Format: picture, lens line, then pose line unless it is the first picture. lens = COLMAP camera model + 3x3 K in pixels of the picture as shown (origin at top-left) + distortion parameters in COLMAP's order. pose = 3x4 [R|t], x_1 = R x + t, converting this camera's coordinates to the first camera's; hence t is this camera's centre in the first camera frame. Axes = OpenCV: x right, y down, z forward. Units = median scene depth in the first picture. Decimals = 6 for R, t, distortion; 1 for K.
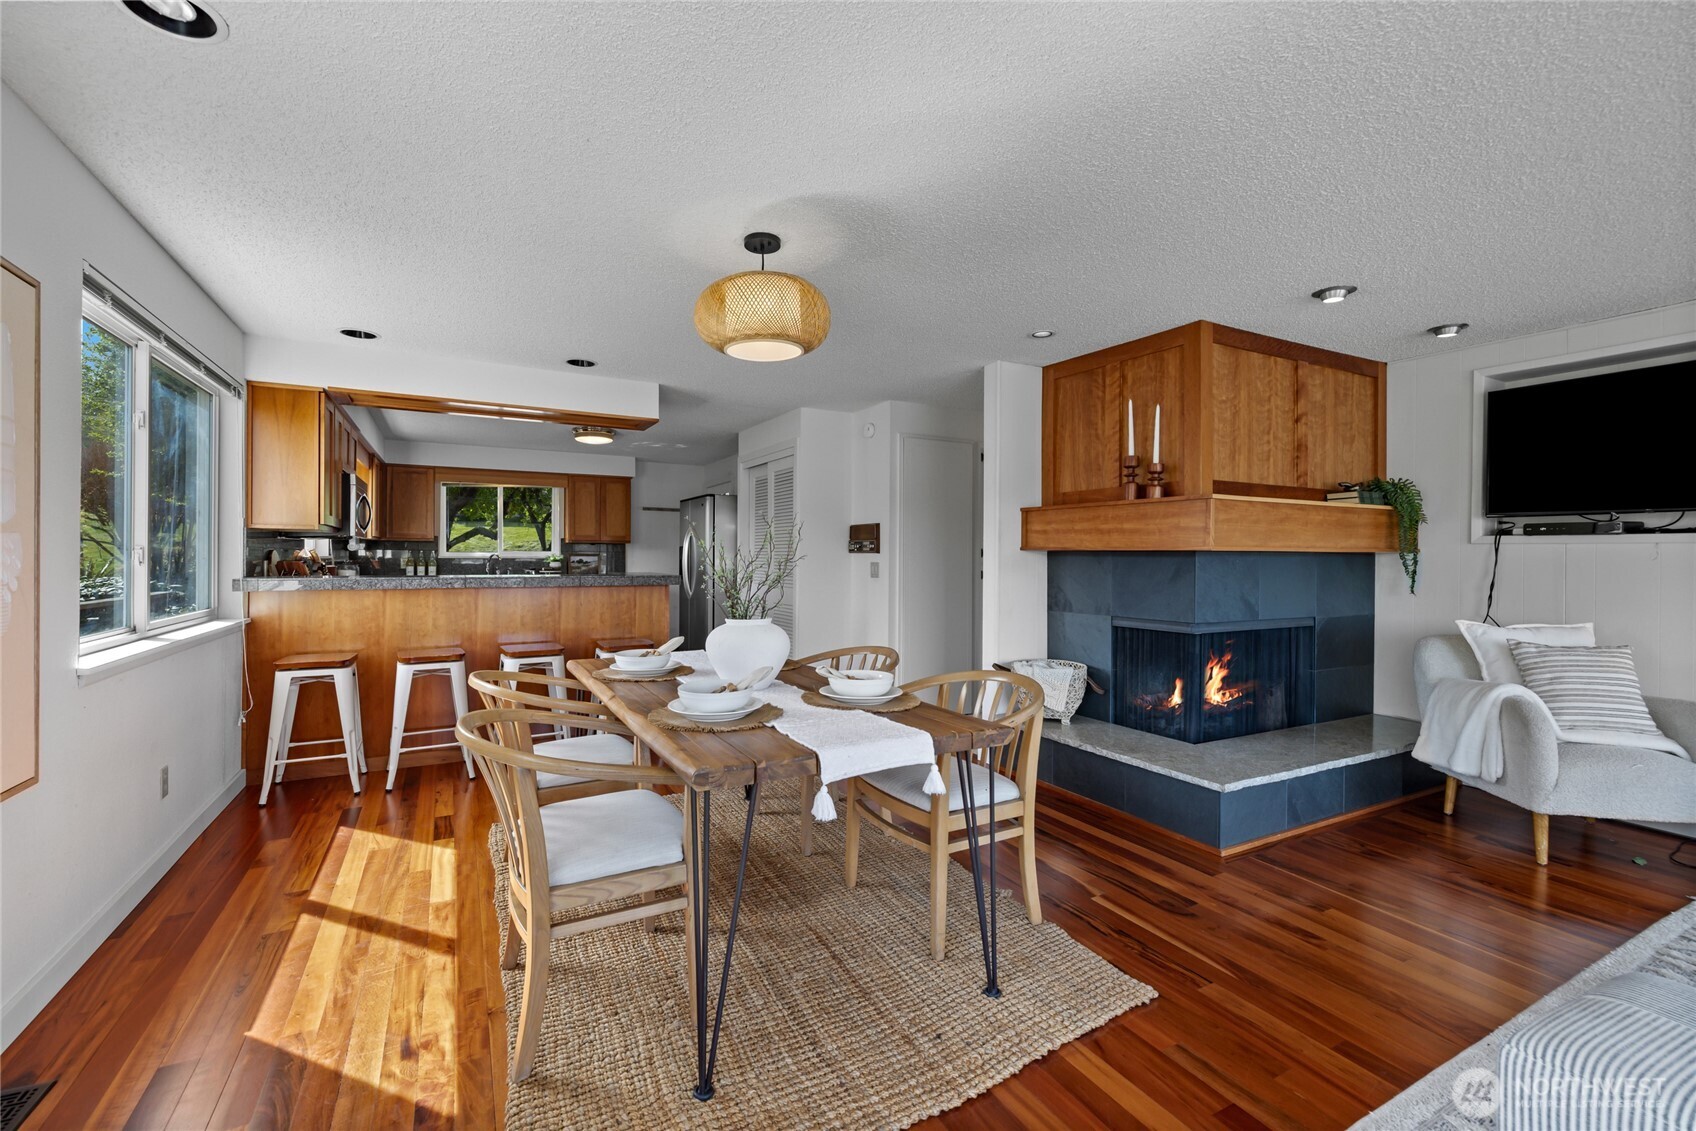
lens RADIAL K [[714.6, 0, 831.6], [0, 714.6, 557.9], [0, 0, 1]] dist [0.003083, 0.000763]
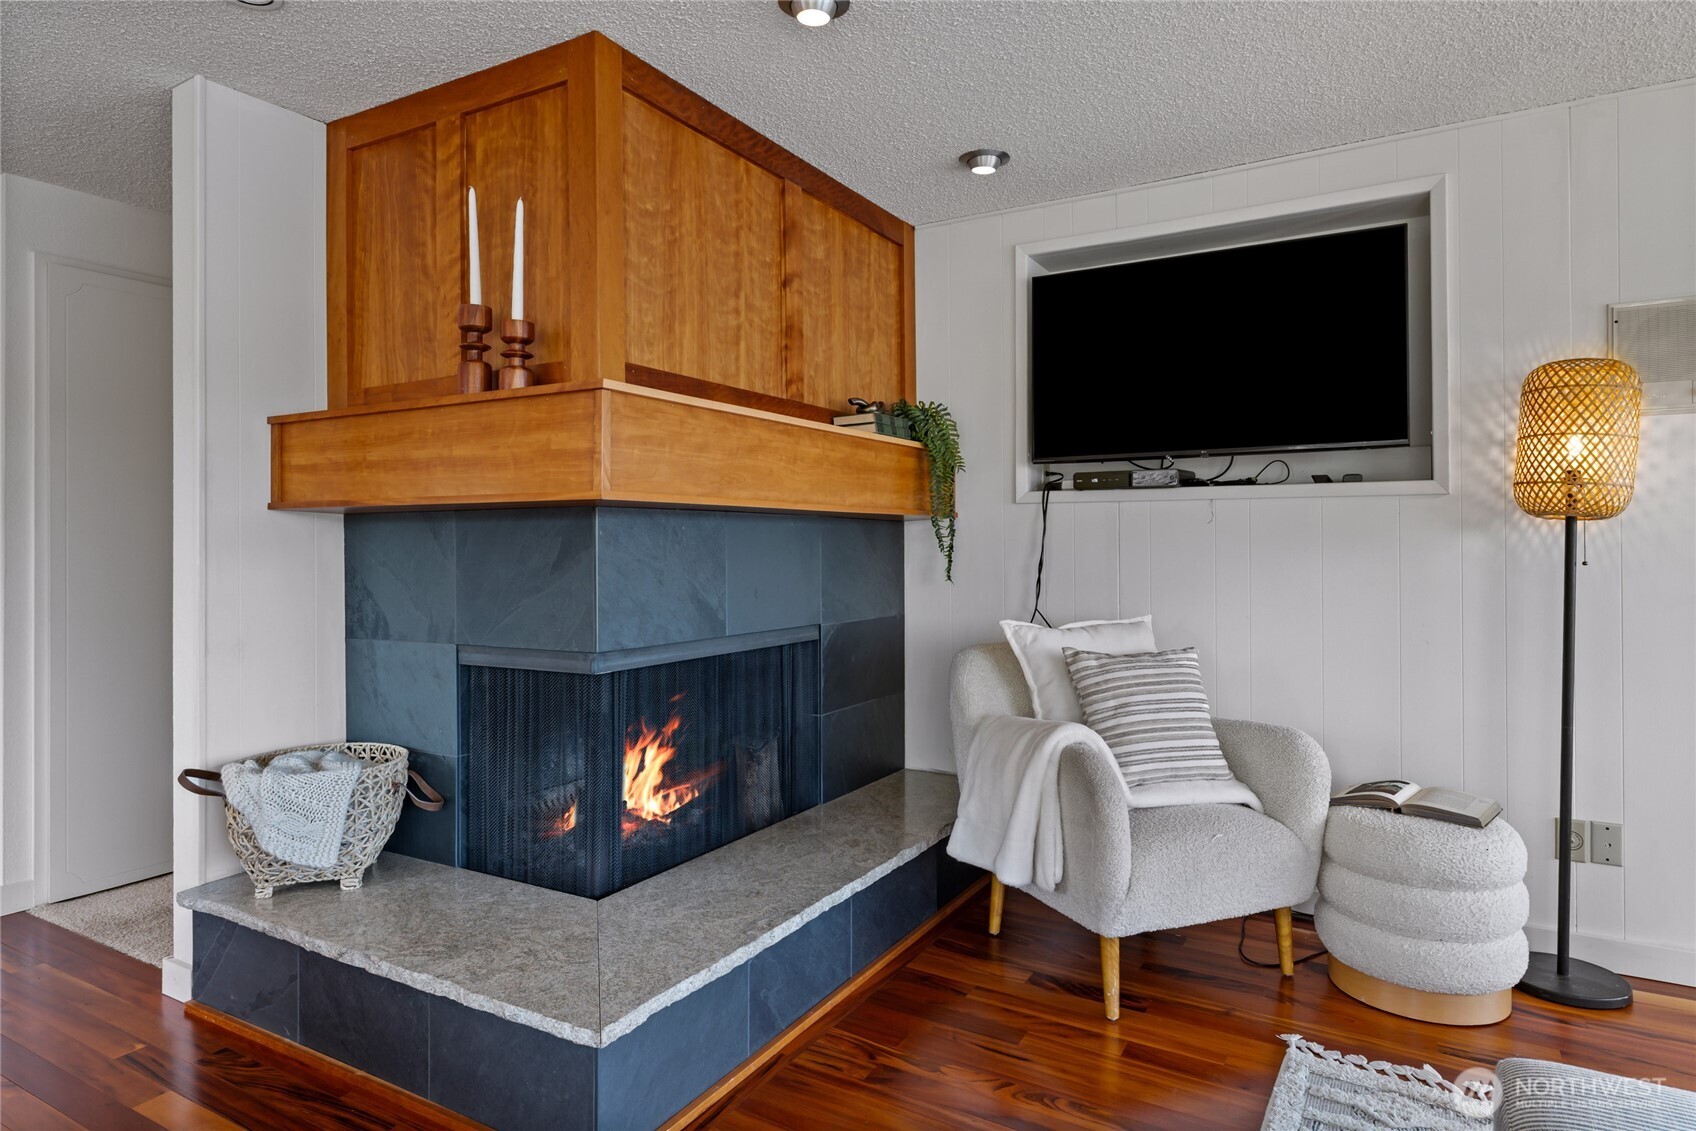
lens RADIAL K [[973.6, 0, 833.3], [0, 973.6, 536.7], [0, 0, 1]] dist [-0.001759, 0.002202]
pose [[0.853234, -0.005267, 0.521501, 0.287966], [0.011252, 0.999902, -0.008312, 0.018362], [-0.521407, 0.012960, 0.853210, 0.331642]]
